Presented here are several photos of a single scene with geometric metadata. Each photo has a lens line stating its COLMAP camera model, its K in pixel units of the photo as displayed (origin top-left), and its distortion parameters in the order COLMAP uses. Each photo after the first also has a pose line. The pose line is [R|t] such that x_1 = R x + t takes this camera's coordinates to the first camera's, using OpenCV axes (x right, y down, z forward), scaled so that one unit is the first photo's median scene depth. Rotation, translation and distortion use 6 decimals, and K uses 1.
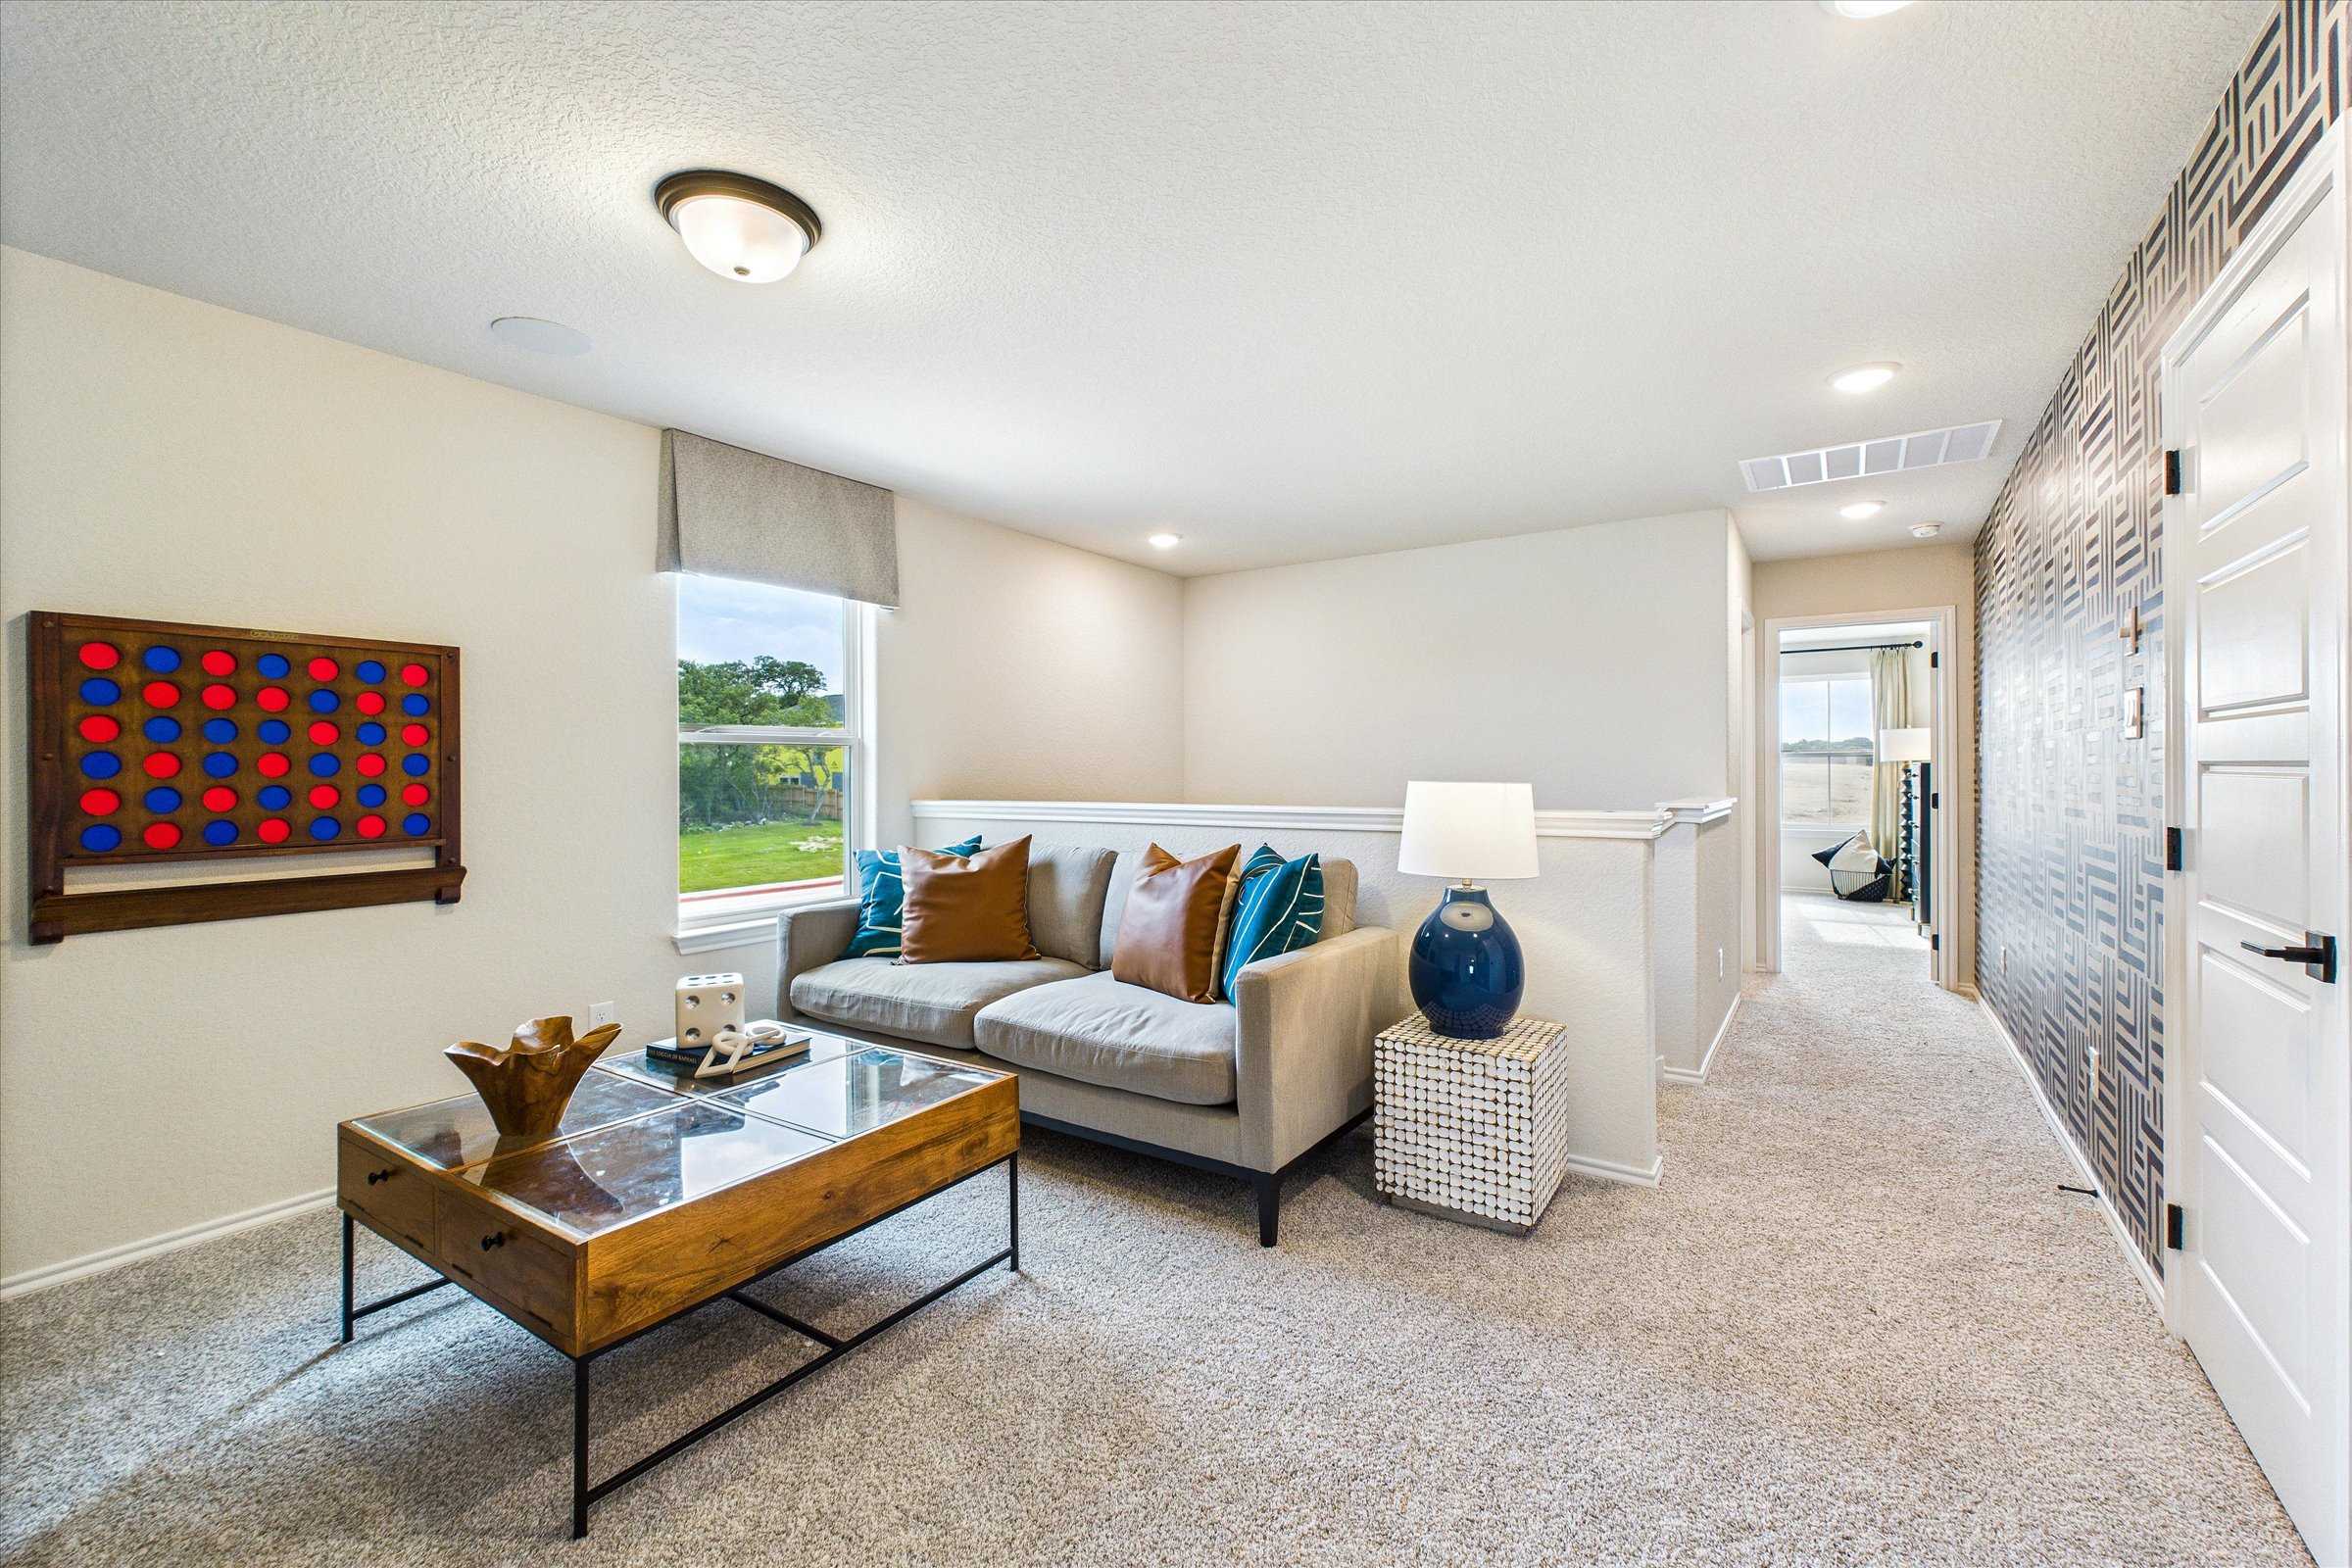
lens RADIAL K [[998.1, 0, 1174.6], [0, 998.1, 780.7], [0, 0, 1]] dist [0.001546, -0.000037]
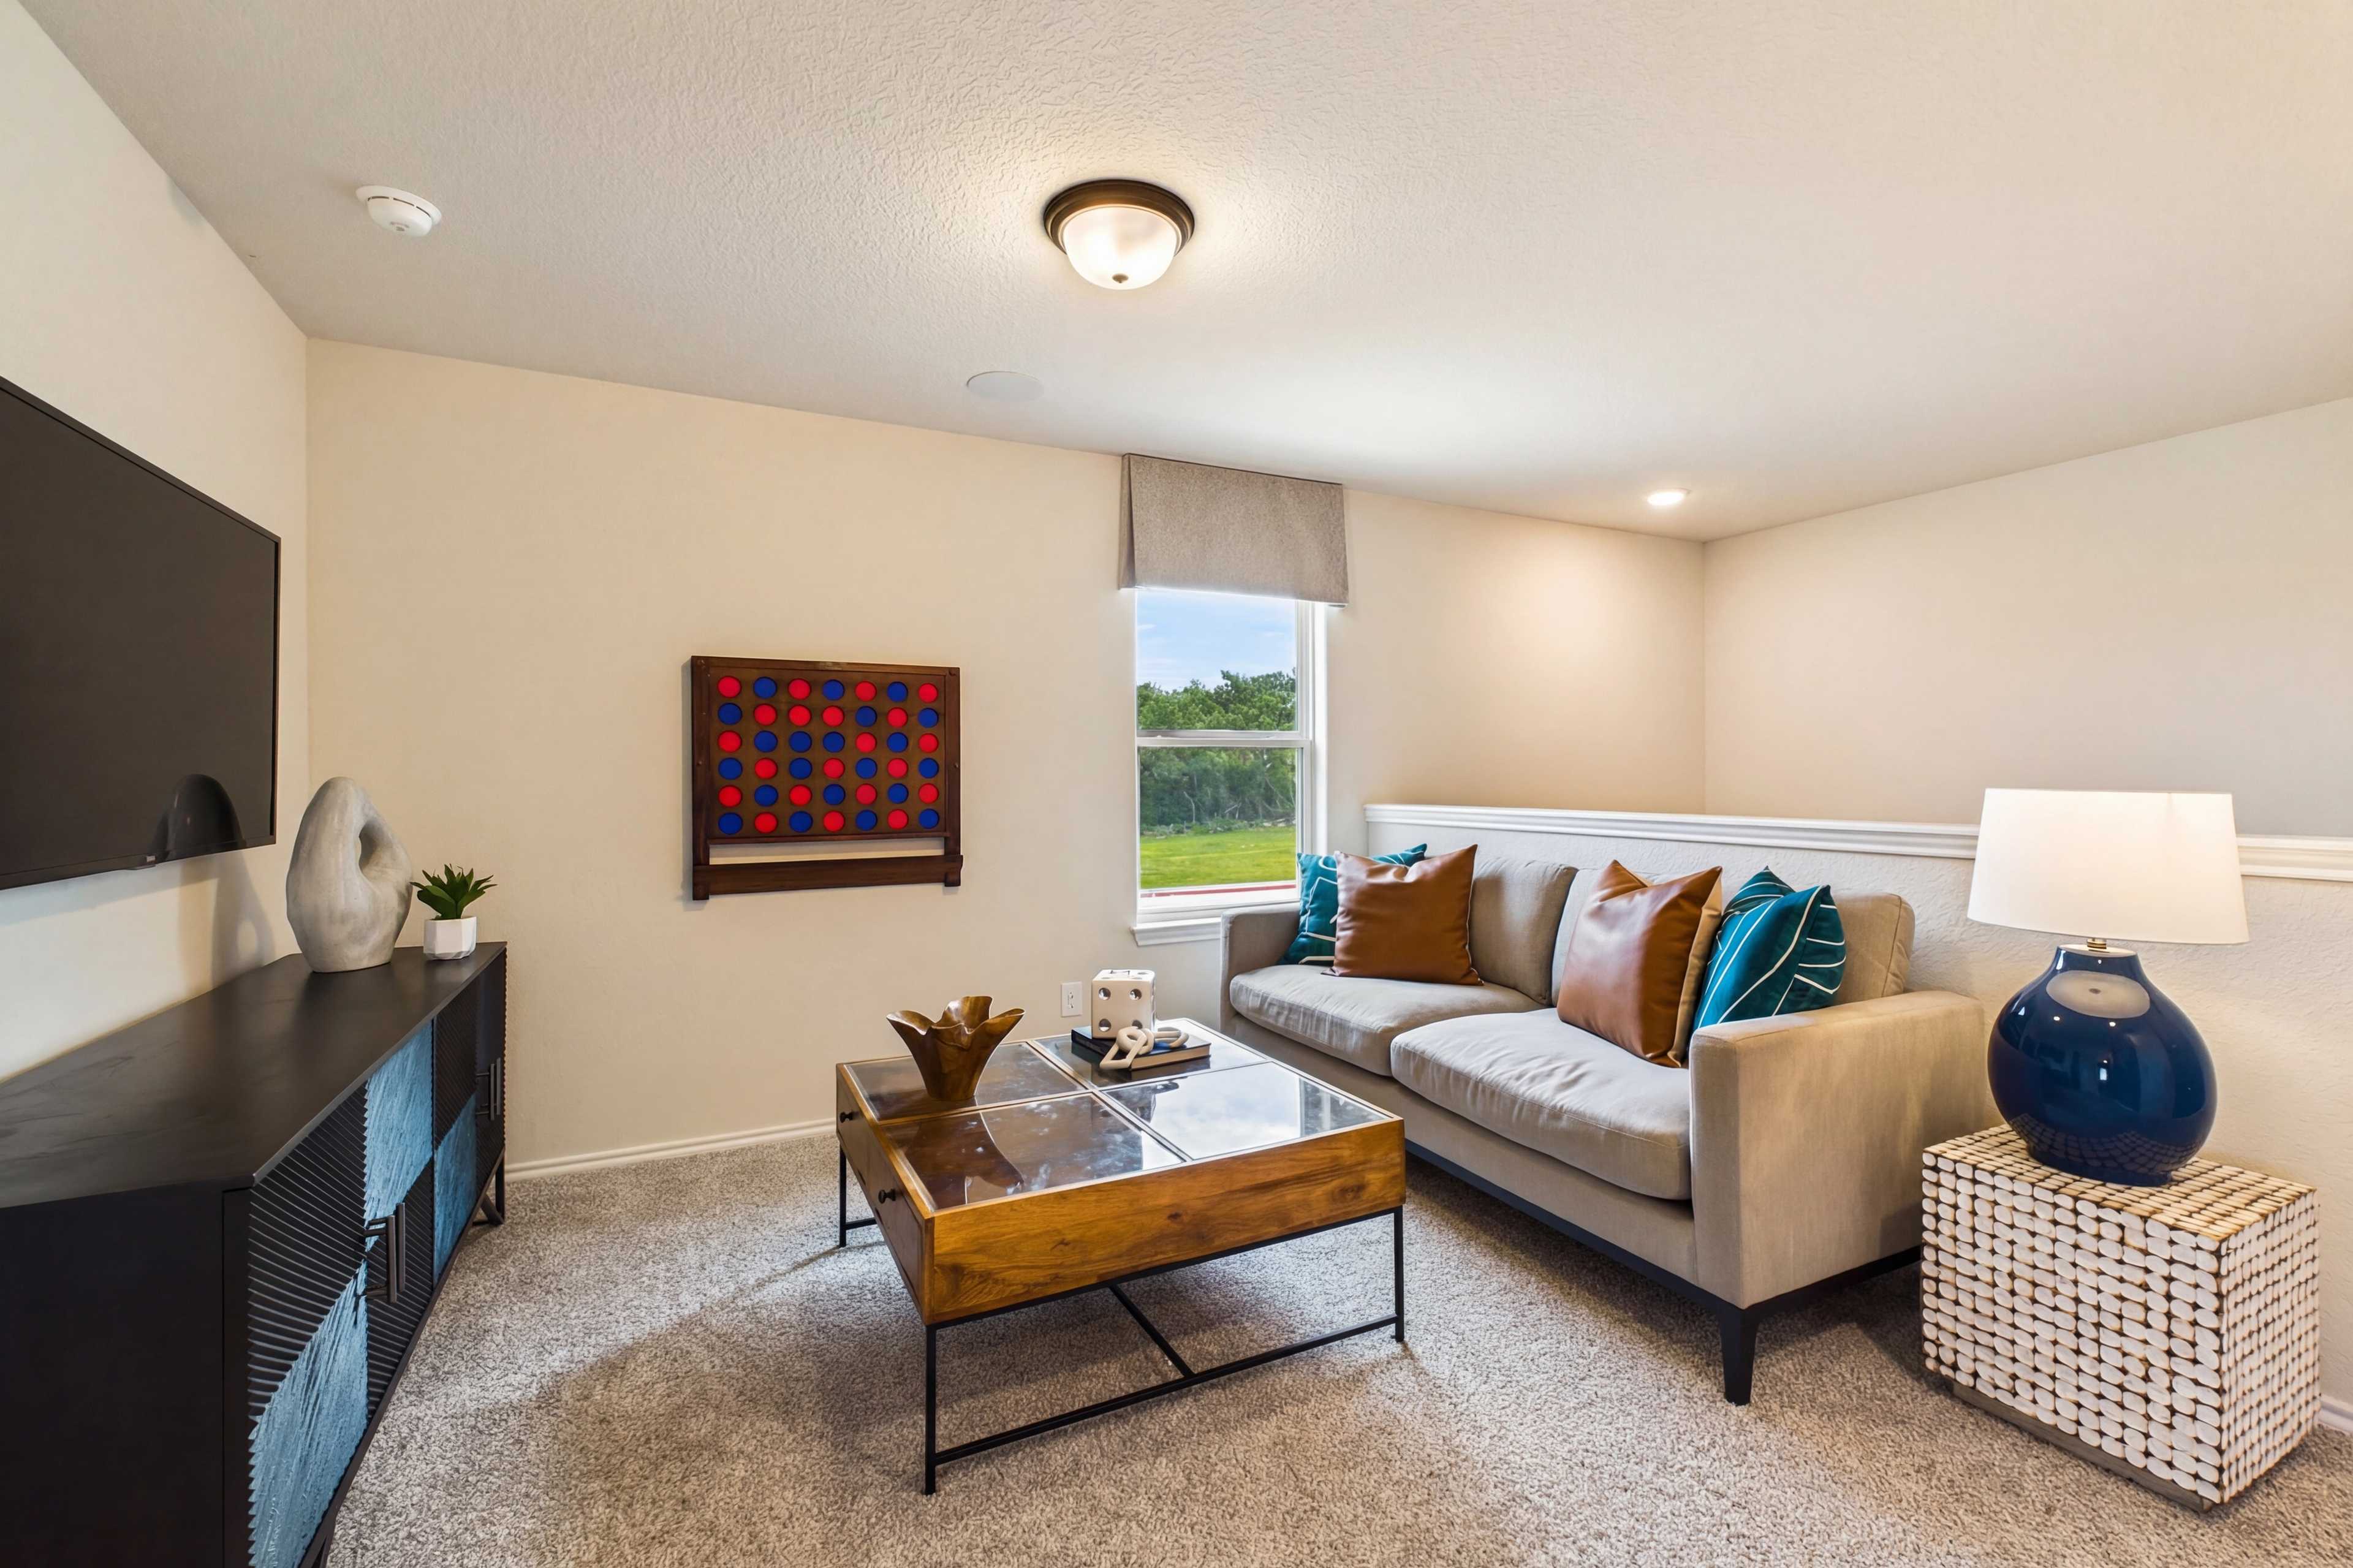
lens RADIAL K [[998.5, 0, 1175.1], [0, 998.5, 780.7], [0, 0, 1]] dist [0.001546, -0.000037]
pose [[0.867457, 0.003889, -0.497496, 0.095878], [-0.005383, 0.999984, -0.001569, -0.000675], [0.497483, 0.004039, 0.867465, 0.125531]]
